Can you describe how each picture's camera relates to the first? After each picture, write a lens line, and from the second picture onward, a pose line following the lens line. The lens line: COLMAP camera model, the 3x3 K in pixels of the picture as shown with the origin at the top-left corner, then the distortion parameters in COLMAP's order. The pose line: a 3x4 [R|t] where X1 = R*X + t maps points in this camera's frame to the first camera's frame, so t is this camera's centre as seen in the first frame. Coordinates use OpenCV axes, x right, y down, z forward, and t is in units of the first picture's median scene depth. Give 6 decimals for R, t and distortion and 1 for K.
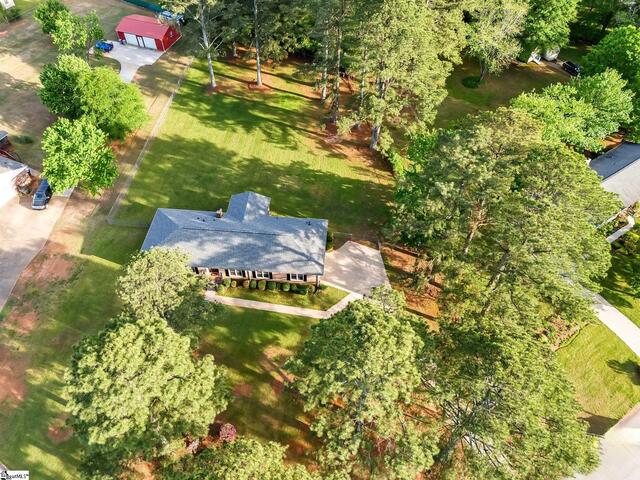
lens RADIAL K [[459.5, 0, 320.0], [0, 459.5, 240.0], [0, 0, 1]] dist [0.024831, -0.038173]
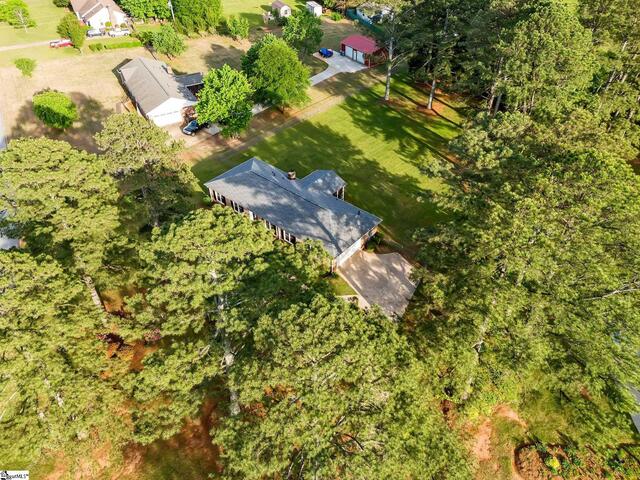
lens RADIAL K [[459.5, 0, 320.0], [0, 459.5, 240.0], [0, 0, 1]] dist [0.024831, -0.038173]
pose [[0.796720, 0.361795, -0.484088, 0.312237], [-0.430618, 0.901867, -0.034686, 0.062764], [0.424034, 0.236092, 0.874332, 0.116331]]
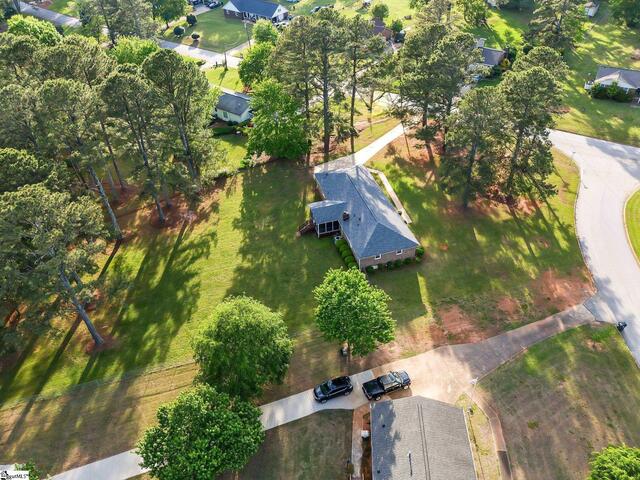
lens RADIAL K [[459.5, 0, 320.0], [0, 459.5, 240.0], [0, 0, 1]] dist [0.024831, -0.038173]
pose [[-0.345356, -0.627963, 0.697418, -0.843814], [0.737338, 0.278170, 0.615592, -0.647526], [-0.580570, 0.726831, 0.366953, 0.541874]]
